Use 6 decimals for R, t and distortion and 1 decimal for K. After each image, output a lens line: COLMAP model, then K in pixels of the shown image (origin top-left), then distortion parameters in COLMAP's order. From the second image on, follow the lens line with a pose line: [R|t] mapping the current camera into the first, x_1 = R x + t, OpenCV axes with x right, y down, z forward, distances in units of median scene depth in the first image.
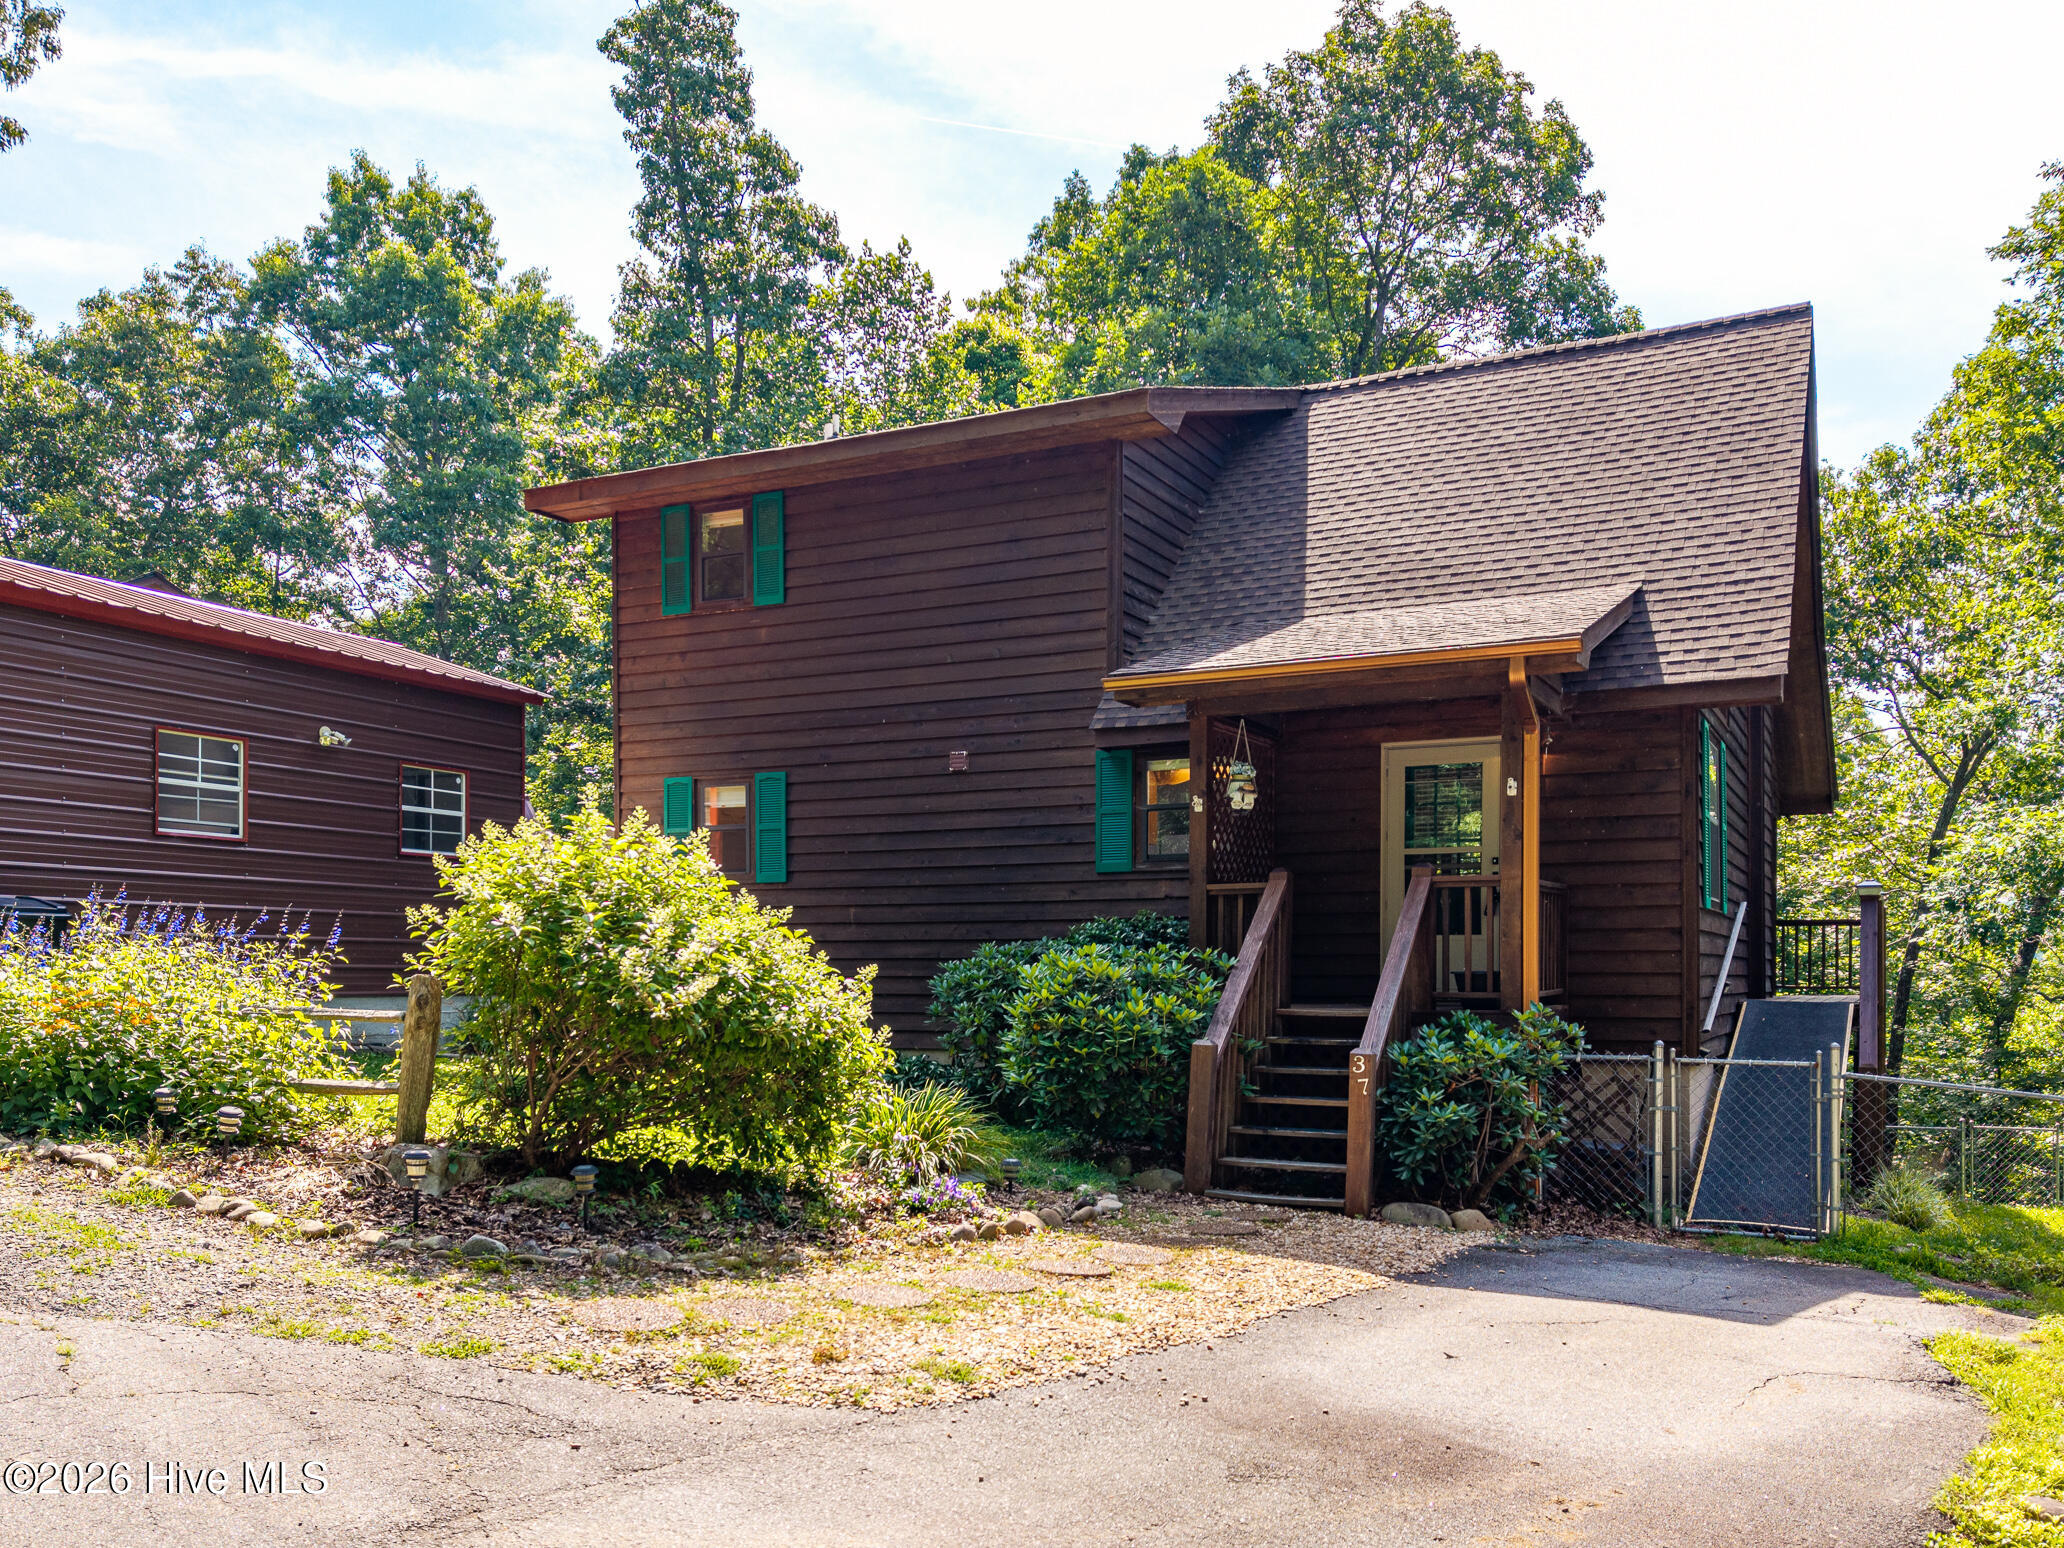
lens RADIAL K [[1686.1, 0, 1075.6], [0, 1686.1, 973.0], [0, 0, 1]] dist [0.059701, -0.067012]
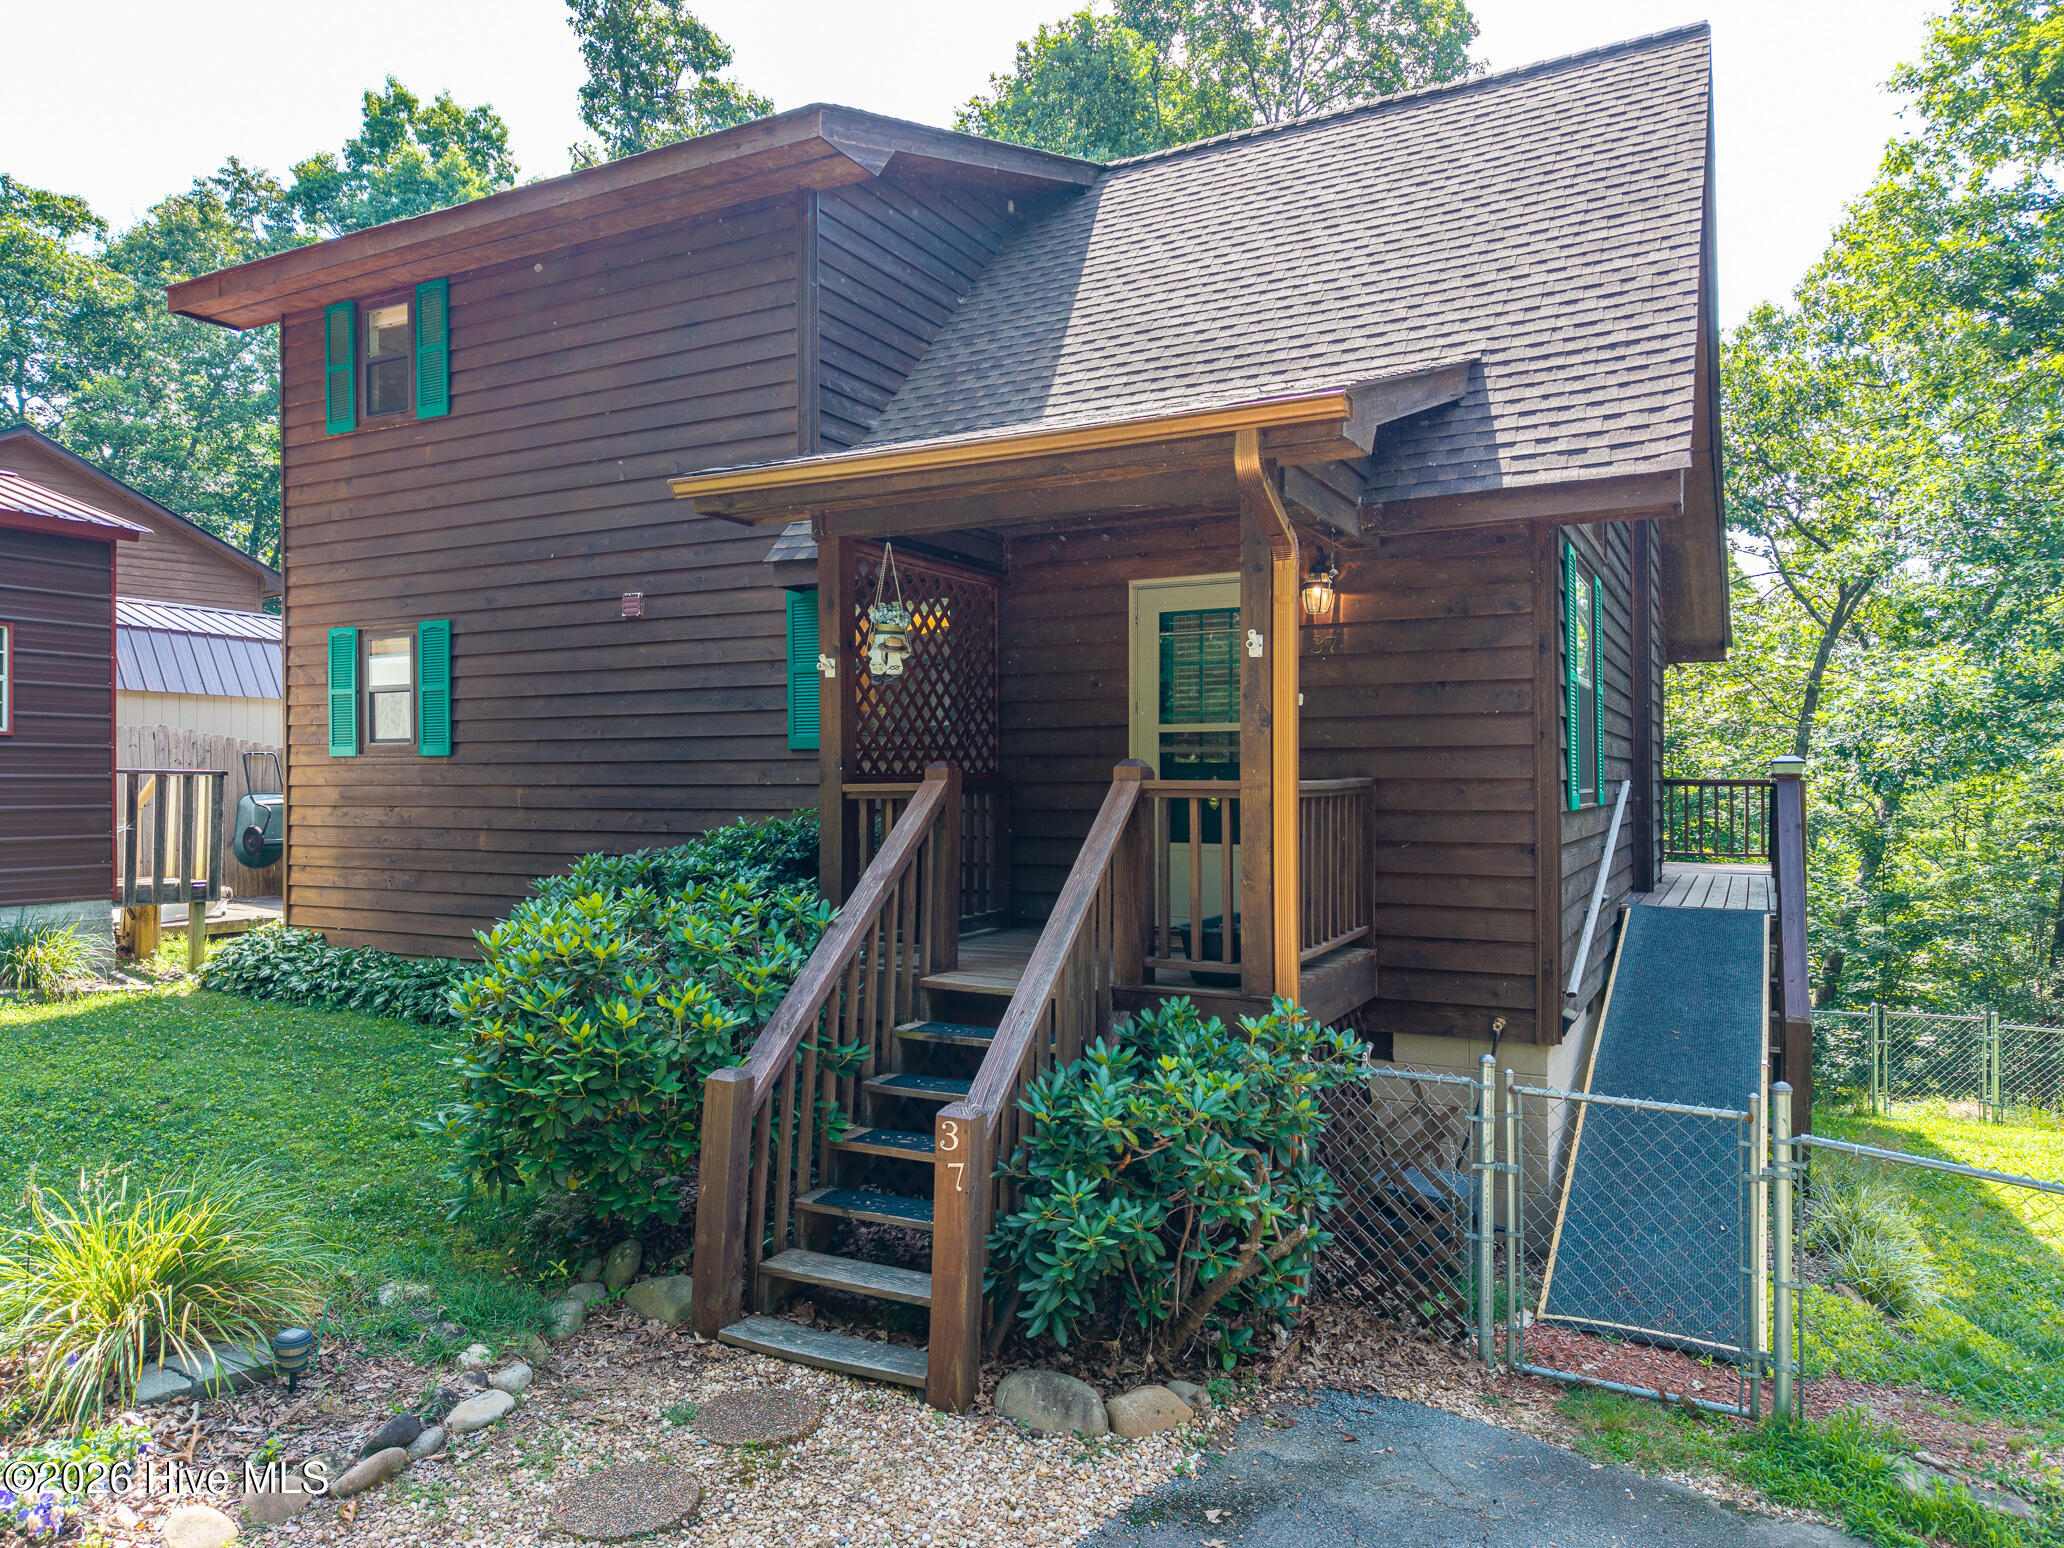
lens RADIAL K [[1357.1, 0, 1061.3], [0, 1357.1, 781.1], [0, 0, 1]] dist [0.017684, -0.006025]
pose [[0.999770, -0.002387, -0.021328, 0.152393], [0.002435, 0.999995, 0.002197, -0.046599], [0.021322, -0.002249, 0.999770, 0.383225]]
